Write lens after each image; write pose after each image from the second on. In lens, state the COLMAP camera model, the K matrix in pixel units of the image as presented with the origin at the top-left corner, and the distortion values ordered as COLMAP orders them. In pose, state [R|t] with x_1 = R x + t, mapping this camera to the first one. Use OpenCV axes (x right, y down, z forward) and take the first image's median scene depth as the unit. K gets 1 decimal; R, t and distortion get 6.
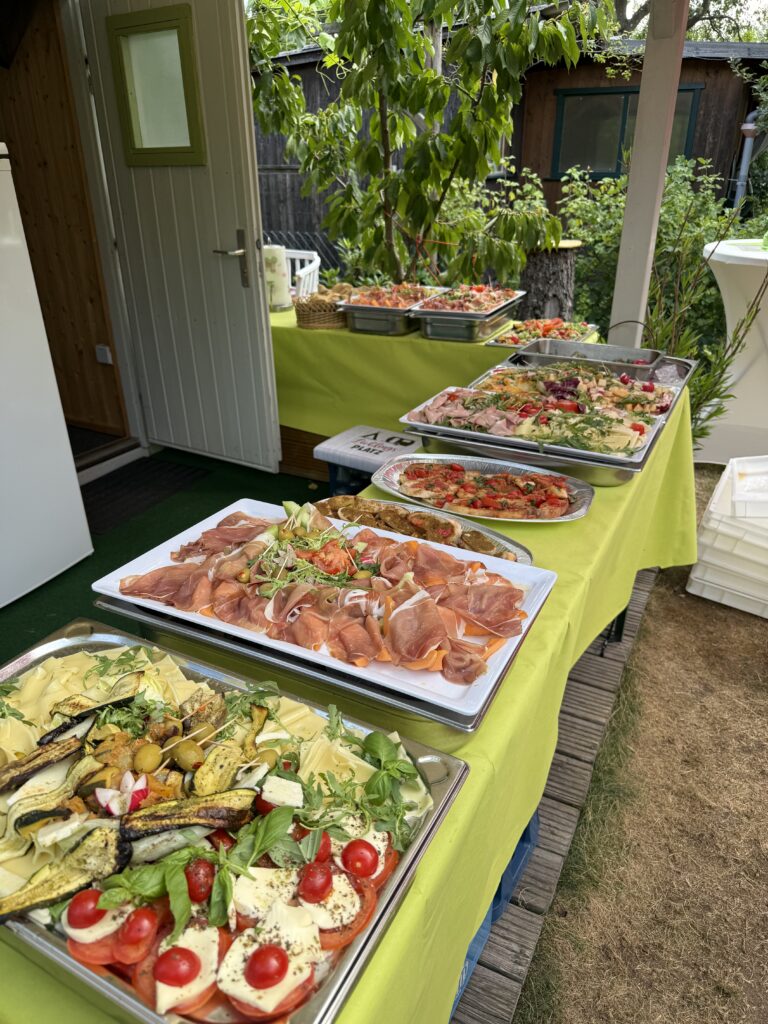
lens RADIAL K [[705.6, 0, 384.0], [0, 705.6, 512.0], [0, 0, 1]] dist [-0.000586, -0.070672]
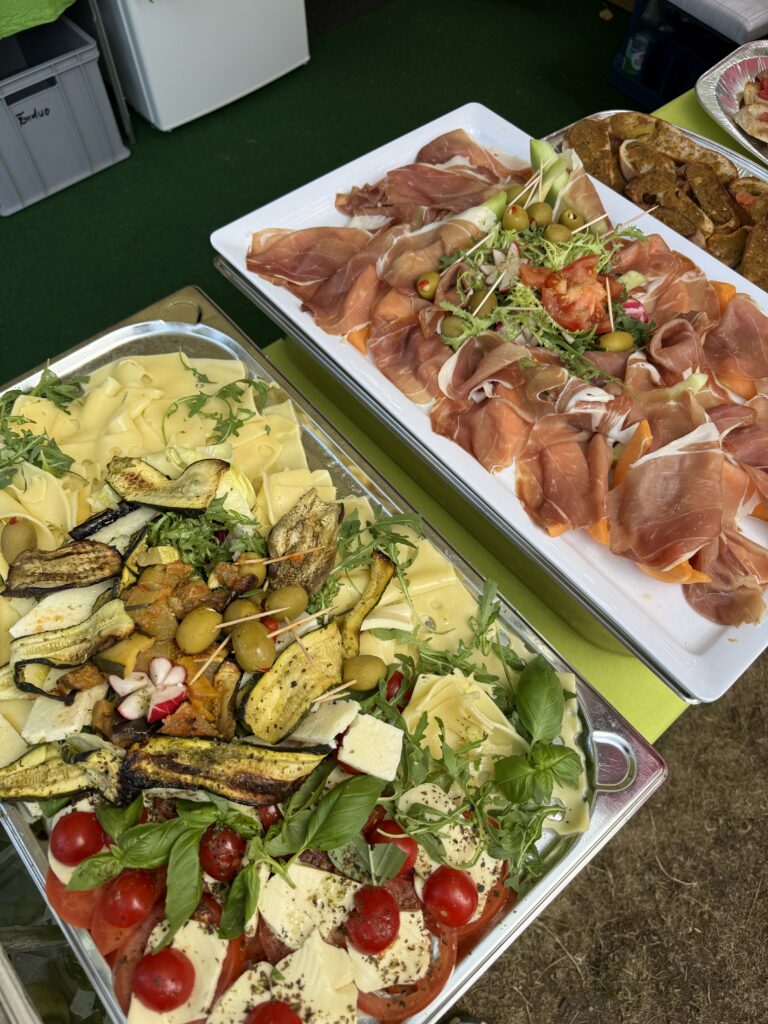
lens RADIAL K [[698.8, 0, 384.0], [0, 698.8, 512.0], [0, 0, 1]] dist [0.048112, -0.068507]
pose [[0.926903, 0.331714, -0.175544, -0.066745], [-0.166482, 0.782625, 0.599819, -0.131057], [0.336353, -0.526749, 0.780642, 0.445408]]
